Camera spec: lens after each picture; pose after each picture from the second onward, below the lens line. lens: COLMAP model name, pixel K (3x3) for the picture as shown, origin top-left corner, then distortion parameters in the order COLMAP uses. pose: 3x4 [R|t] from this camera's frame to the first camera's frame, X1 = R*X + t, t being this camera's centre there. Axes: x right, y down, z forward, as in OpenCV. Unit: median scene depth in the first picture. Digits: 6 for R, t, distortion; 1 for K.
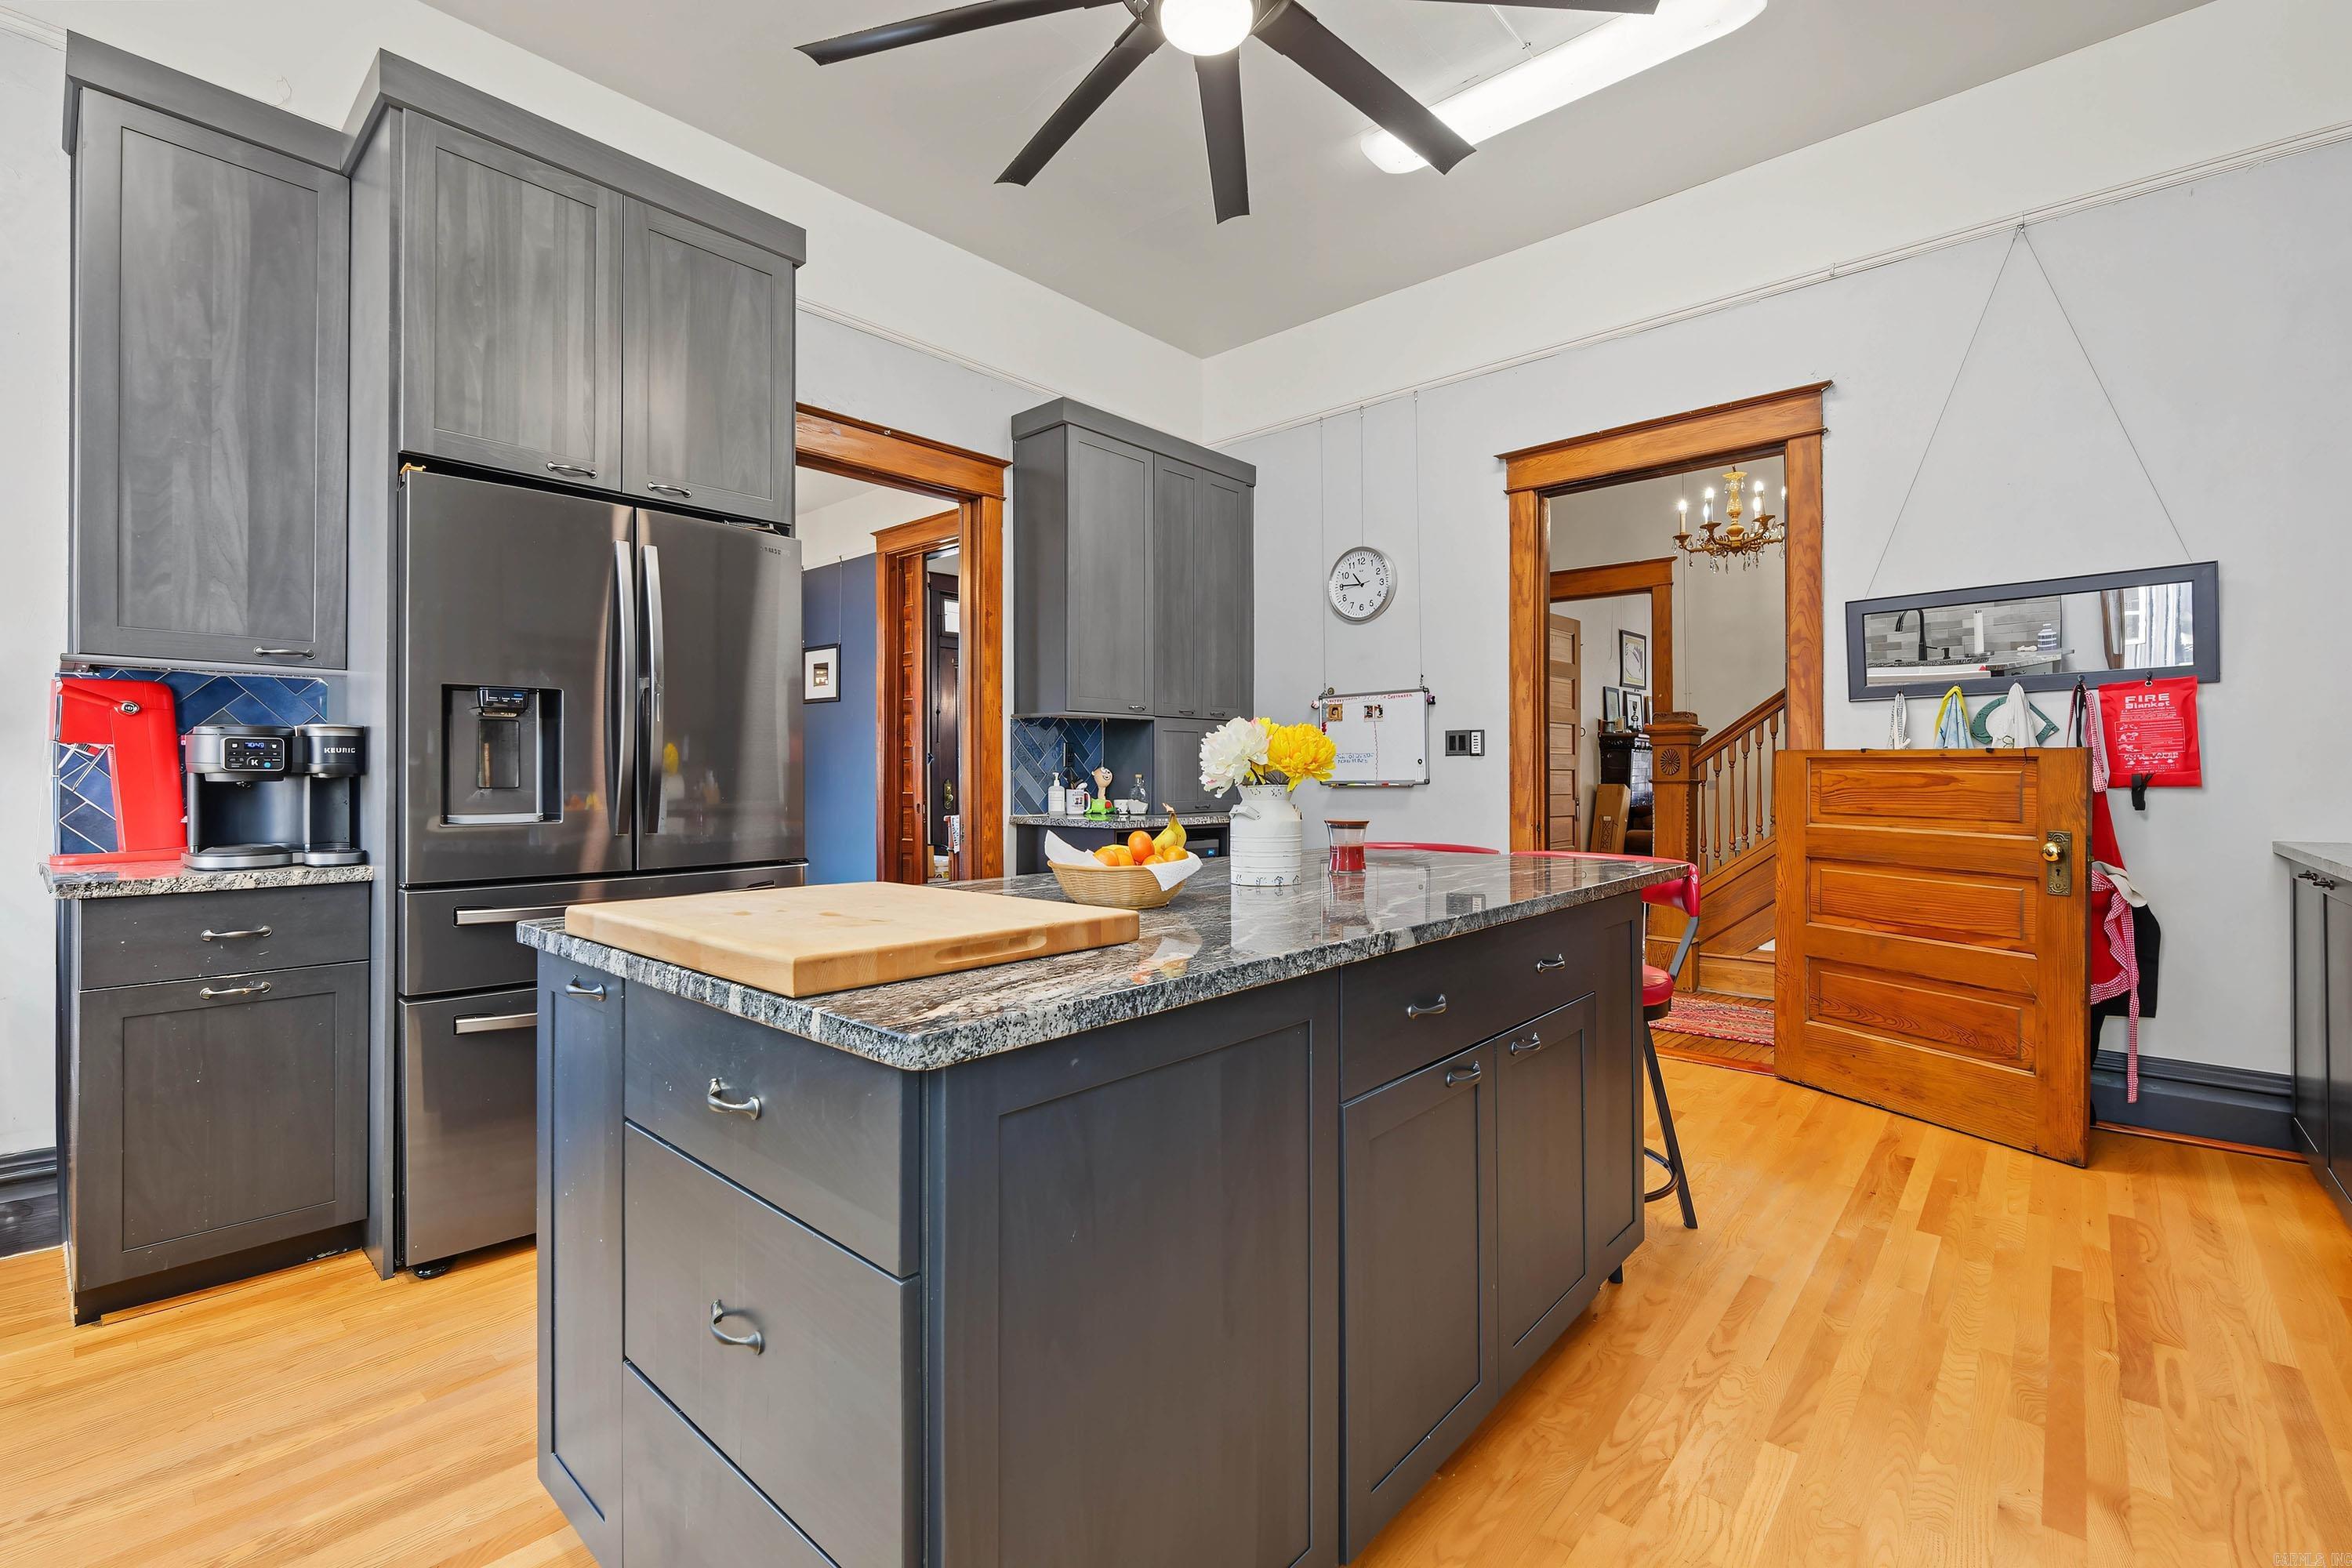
lens RADIAL K [[1020.1, 0, 1191.3], [0, 1020.1, 780.6], [0, 0, 1]] dist [0.001081, 0.000156]
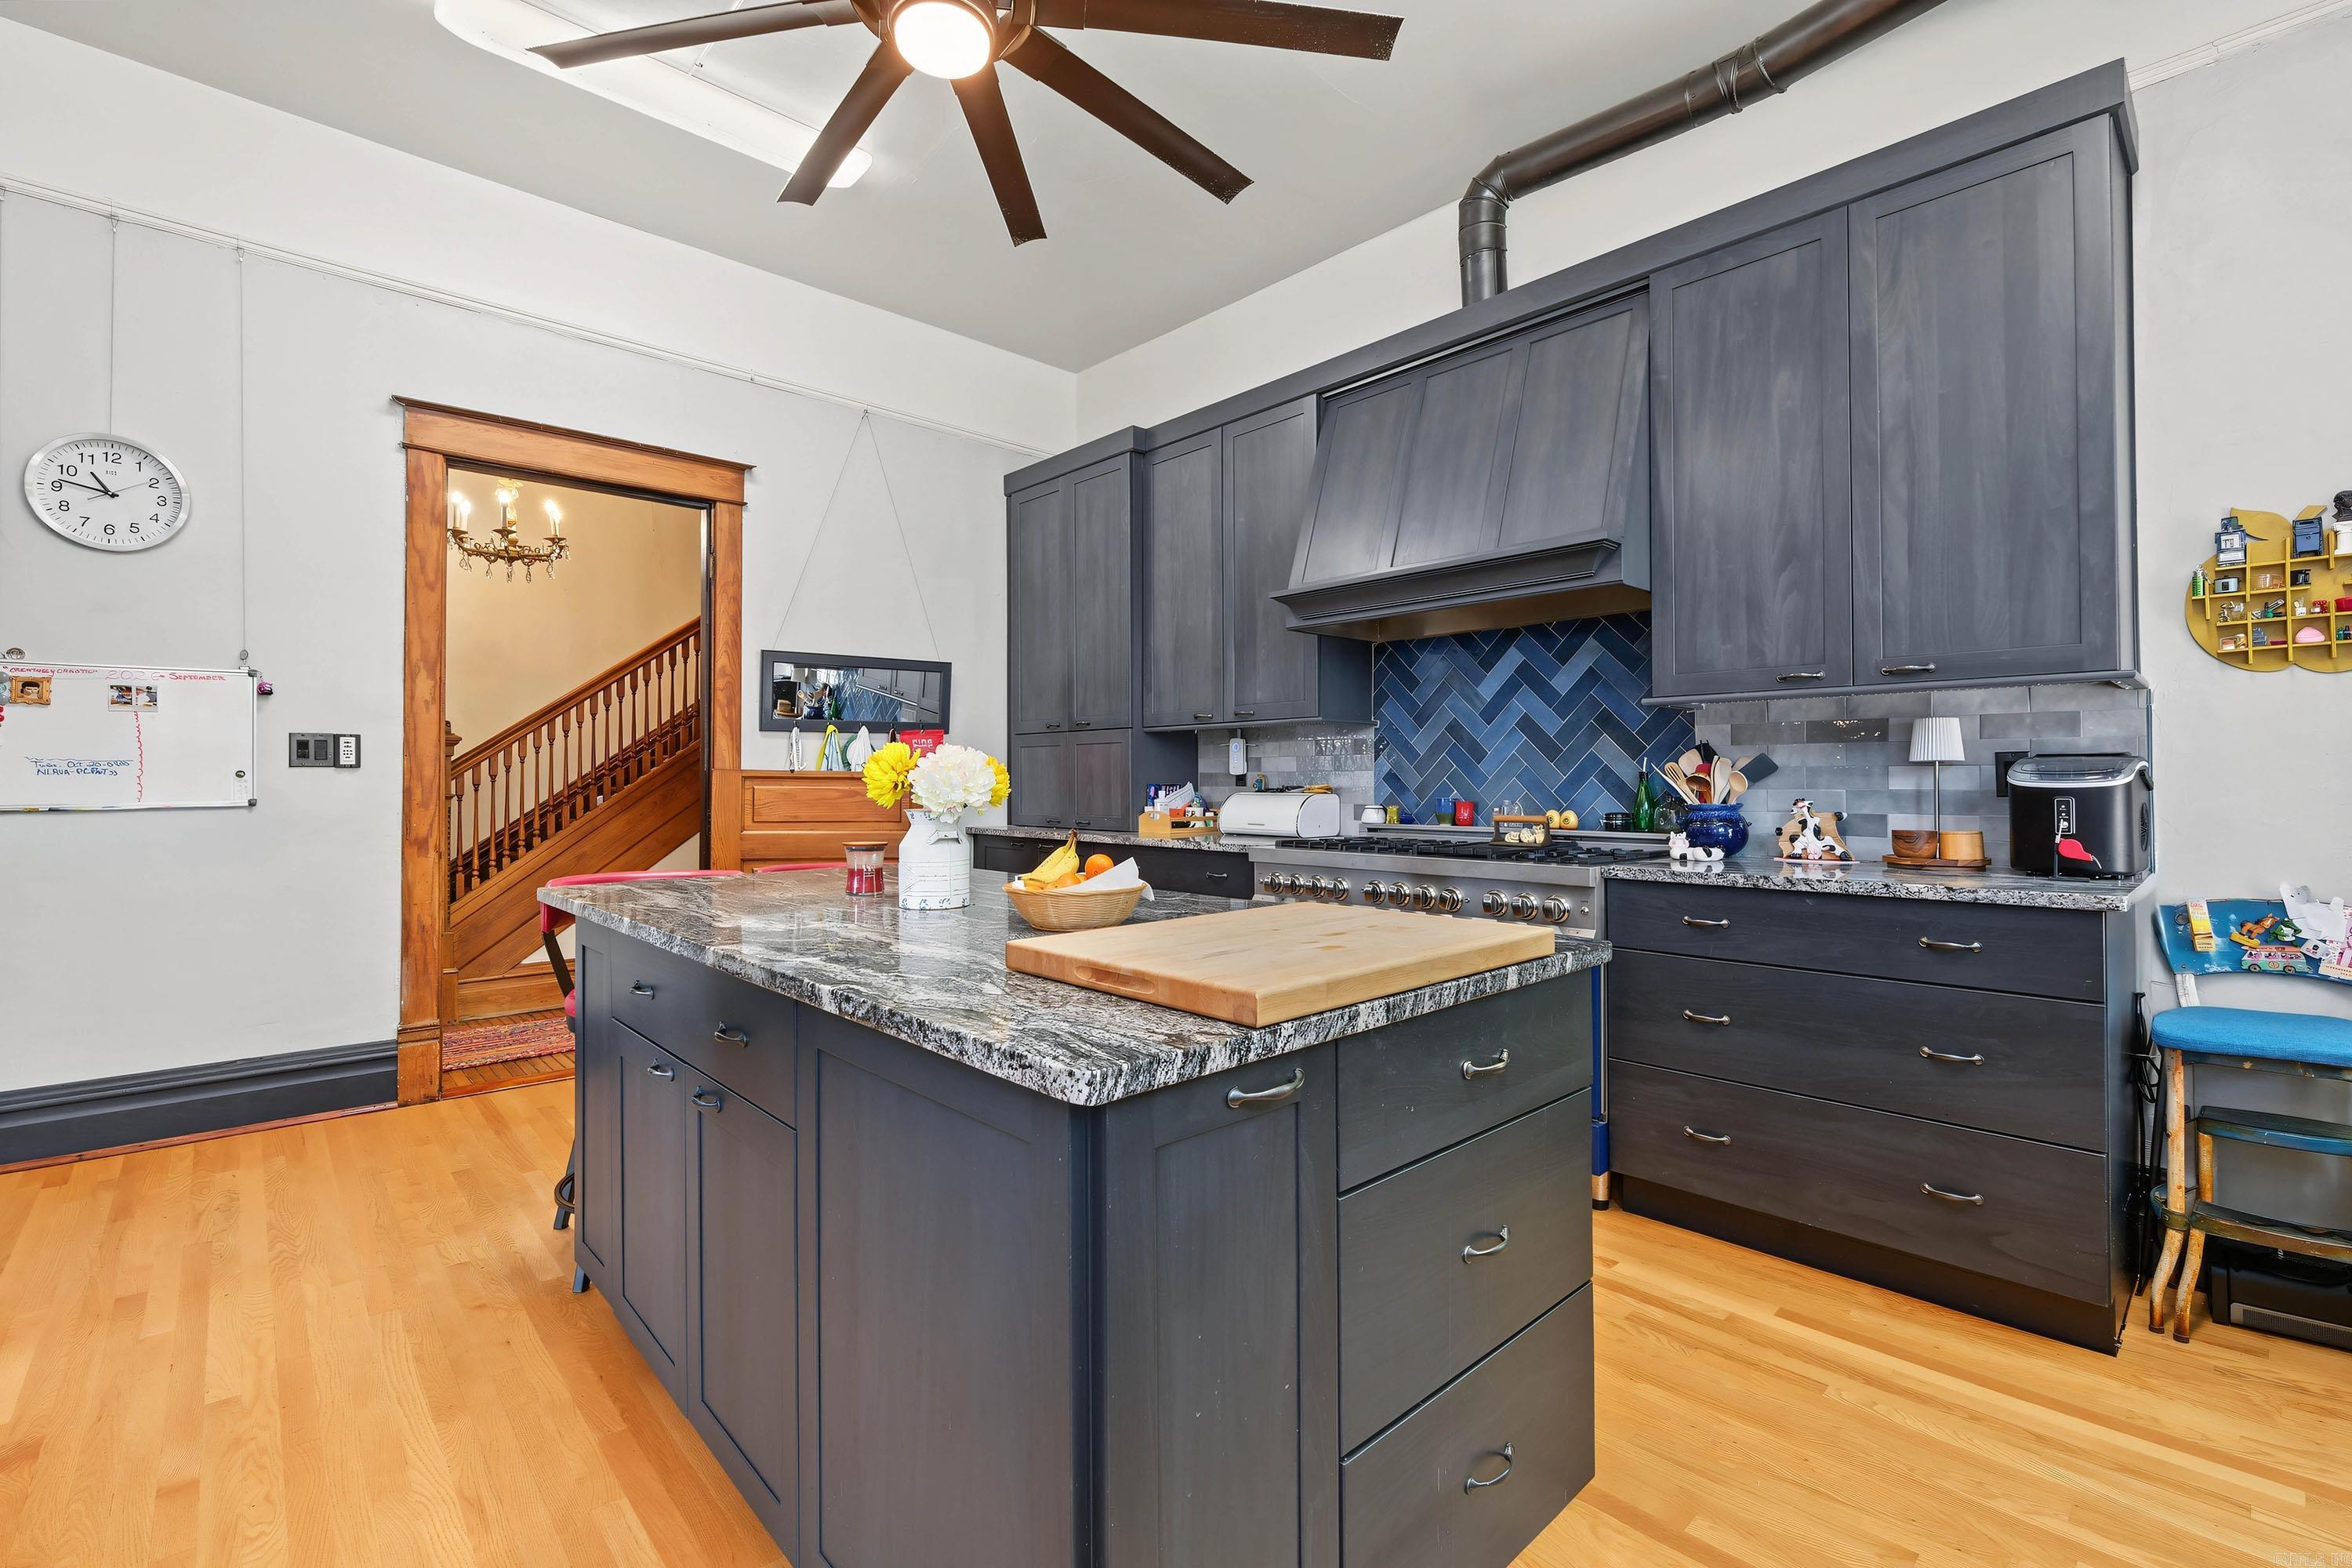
lens RADIAL K [[1020.1, 0, 1191.9], [0, 1020.1, 775.8], [0, 0, 1]] dist [0.001081, 0.000156]
pose [[0.106919, 0.004526, 0.994257, -0.429206], [0.004404, 0.999978, -0.005025, -0.011971], [-0.994258, 0.004916, 0.106897, 0.289396]]
